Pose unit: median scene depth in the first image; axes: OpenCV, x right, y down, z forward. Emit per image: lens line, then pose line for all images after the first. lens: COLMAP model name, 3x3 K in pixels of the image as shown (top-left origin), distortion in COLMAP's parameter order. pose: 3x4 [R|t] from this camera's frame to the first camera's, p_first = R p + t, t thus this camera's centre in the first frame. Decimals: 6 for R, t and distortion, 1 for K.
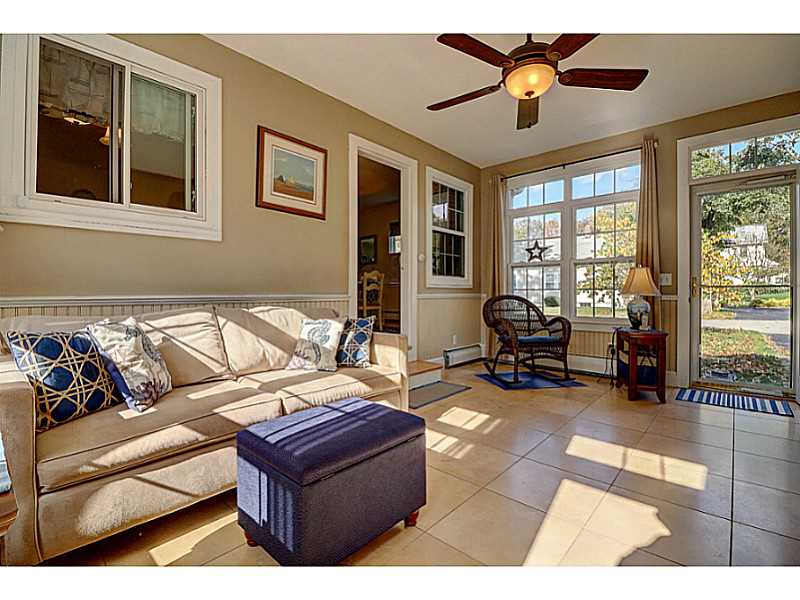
lens RADIAL K [[370.2, 0, 395.5], [0, 370.2, 293.0], [0, 0, 1]] dist [-0.009612, -0.002595]
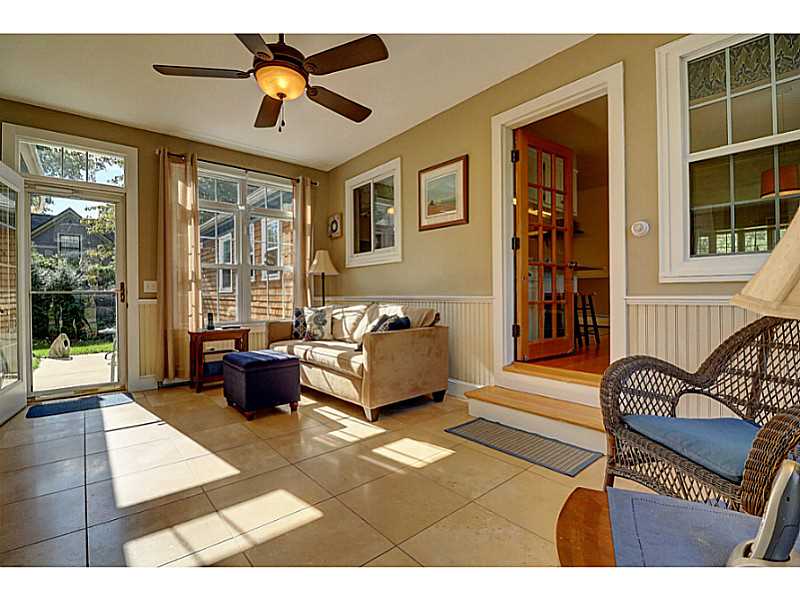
lens RADIAL K [[370.2, 0, 395.0], [0, 370.2, 297.8], [0, 0, 1]] dist [-0.009612, -0.002595]
pose [[-0.122957, 0.009541, -0.992366, 0.978574], [0.006380, 0.999941, 0.008824, -0.002024], [0.992392, -0.005246, -0.123010, 1.063389]]
